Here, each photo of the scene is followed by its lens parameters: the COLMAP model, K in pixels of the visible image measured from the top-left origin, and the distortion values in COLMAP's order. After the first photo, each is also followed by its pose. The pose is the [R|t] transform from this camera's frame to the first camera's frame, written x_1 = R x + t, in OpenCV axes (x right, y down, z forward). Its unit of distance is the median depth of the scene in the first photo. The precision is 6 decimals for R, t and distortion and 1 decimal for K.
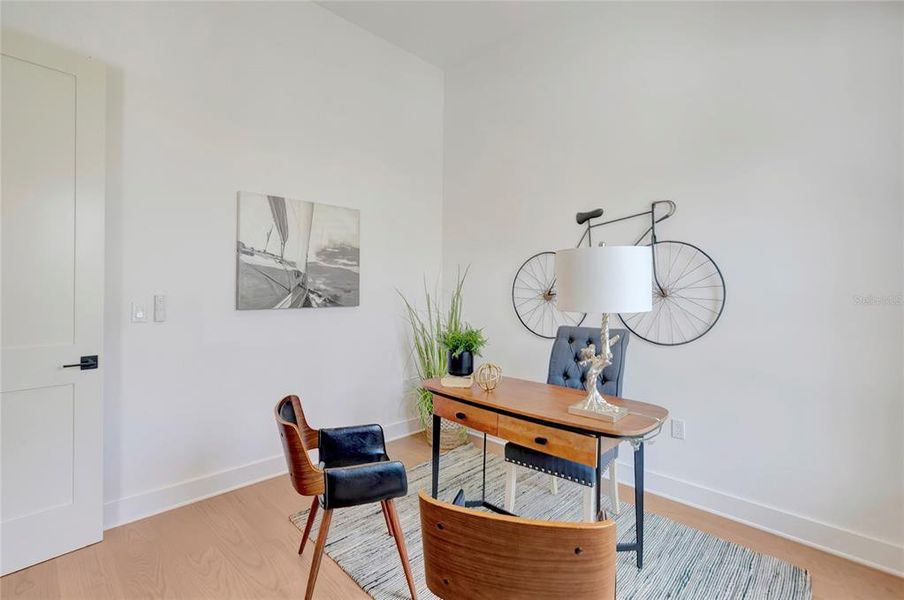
lens RADIAL K [[422.3, 0, 451.1], [0, 422.3, 288.1], [0, 0, 1]] dist [-0.021428, 0.010789]
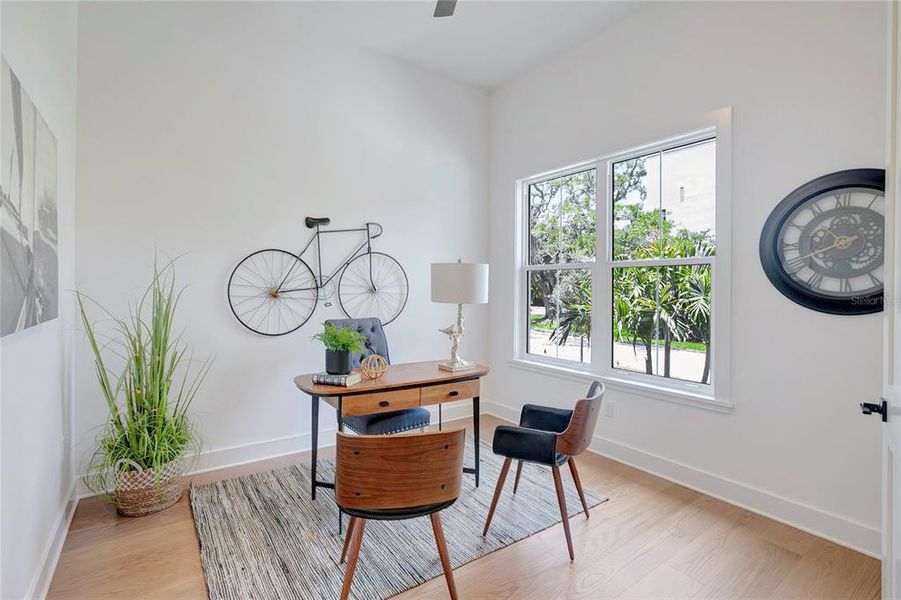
lens RADIAL K [[420.9, 0, 445.9], [0, 420.9, 288.1], [0, 0, 1]] dist [-0.021428, 0.010789]
pose [[0.176868, -0.004170, 0.984226, -0.741450], [-0.009657, 0.999936, 0.005972, -0.004286], [-0.984187, -0.010561, 0.176816, 0.475401]]
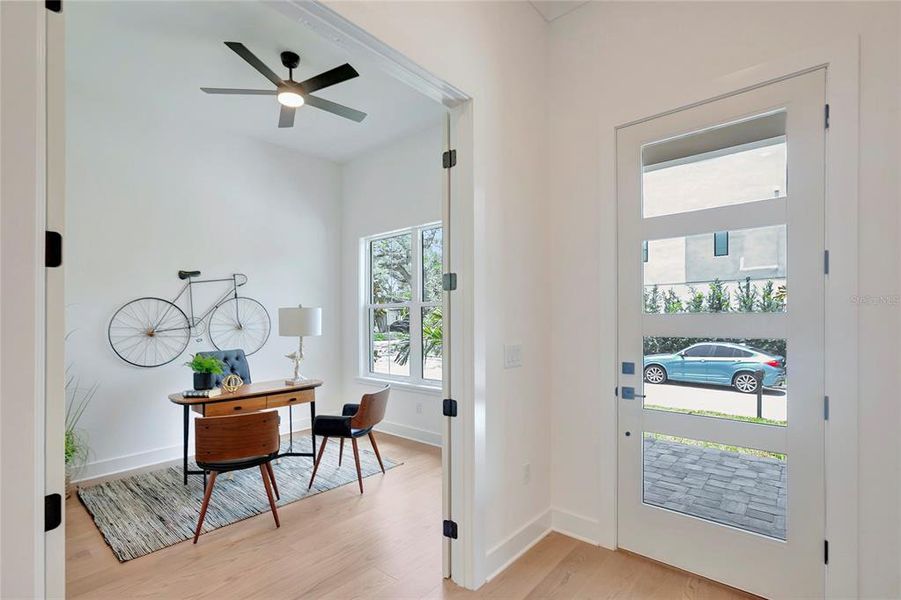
lens RADIAL K [[420.9, 0, 450.5], [0, 420.9, 308.5], [0, 0, 1]] dist [-0.021428, 0.010789]
pose [[-0.058050, 0.012483, 0.998236, -1.160938], [0.012868, 0.999848, -0.011755, -0.030859], [-0.998231, 0.012162, -0.058202, 0.211777]]
